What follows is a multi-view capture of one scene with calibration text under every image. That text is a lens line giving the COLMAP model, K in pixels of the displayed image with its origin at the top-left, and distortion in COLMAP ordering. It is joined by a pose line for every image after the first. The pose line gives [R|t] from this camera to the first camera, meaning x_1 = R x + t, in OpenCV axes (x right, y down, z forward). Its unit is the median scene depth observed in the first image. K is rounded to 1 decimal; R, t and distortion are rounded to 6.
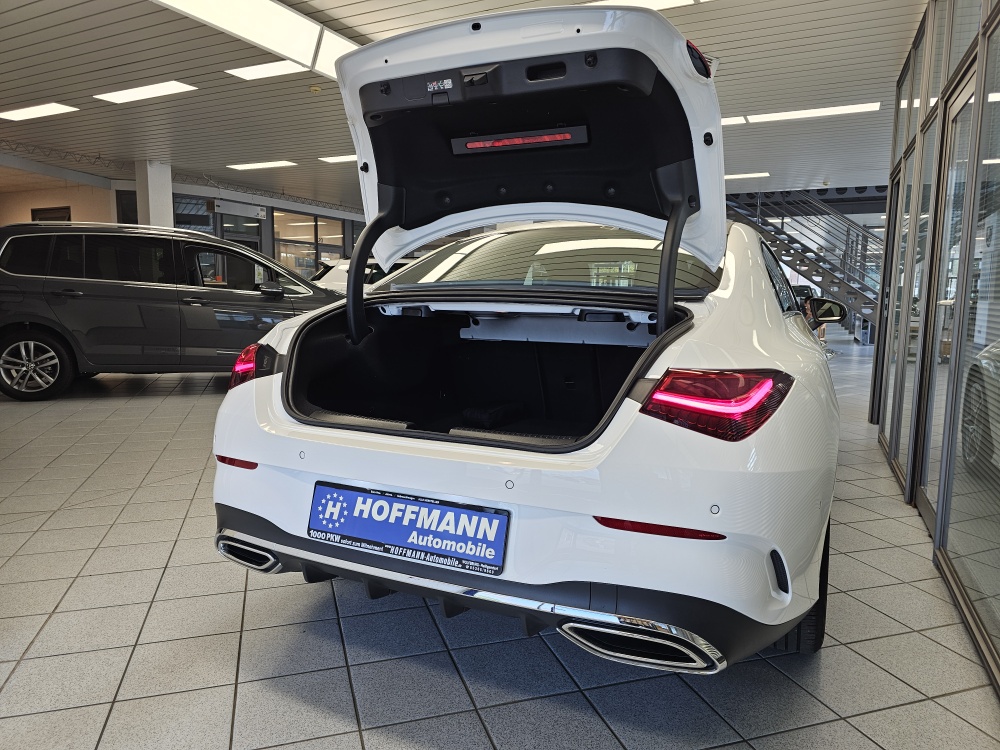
lens RADIAL K [[670.8, 0, 501.2], [0, 670.8, 365.3], [0, 0, 1]] dist [0.085404, -0.099992]
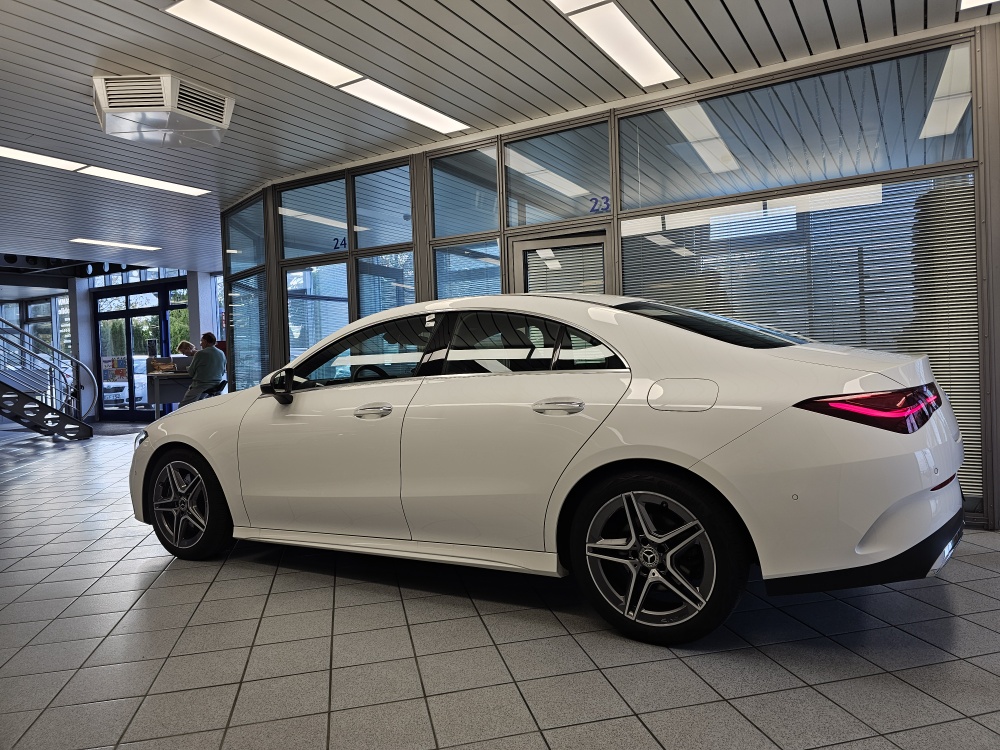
lens RADIAL K [[670.8, 0, 501.2], [0, 670.8, 365.3], [0, 0, 1]] dist [0.085404, -0.099992]
pose [[0.085034, -0.037235, 0.995682, -2.020516], [0.149664, 0.988441, 0.024182, -0.264671], [-0.985074, 0.146961, 0.089624, 1.972025]]
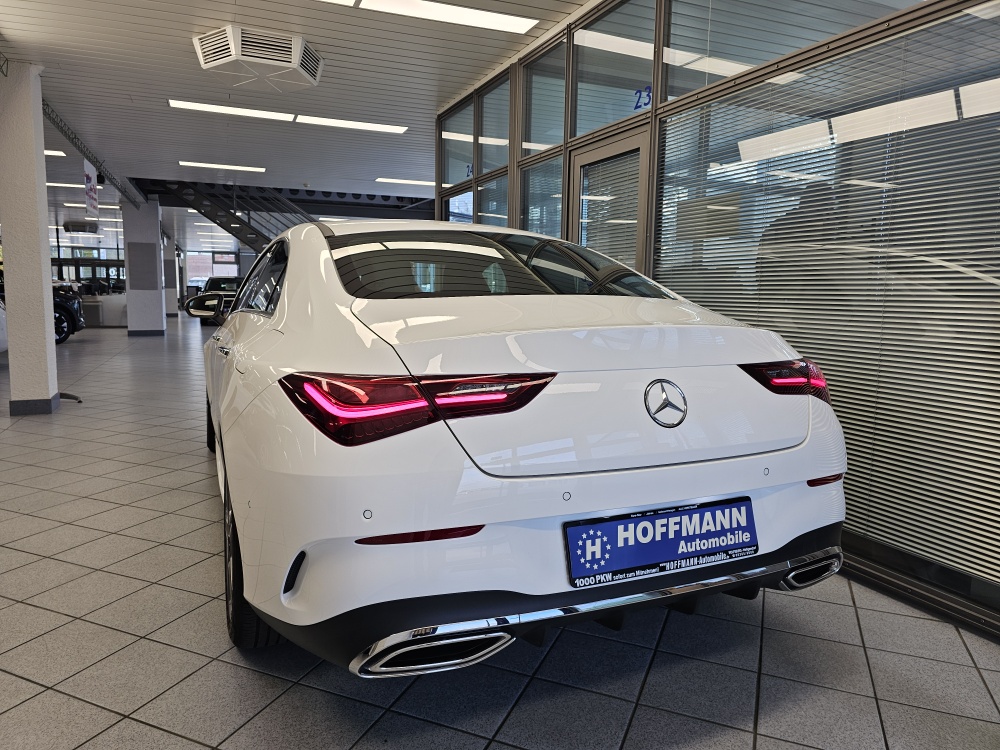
lens RADIAL K [[670.8, 0, 501.2], [0, 670.8, 365.3], [0, 0, 1]] dist [0.085404, -0.099992]
pose [[0.660588, -0.093168, 0.744945, -1.024950], [0.083401, 0.995235, 0.050514, -0.089659], [-0.746102, 0.028760, 0.665211, 0.508100]]
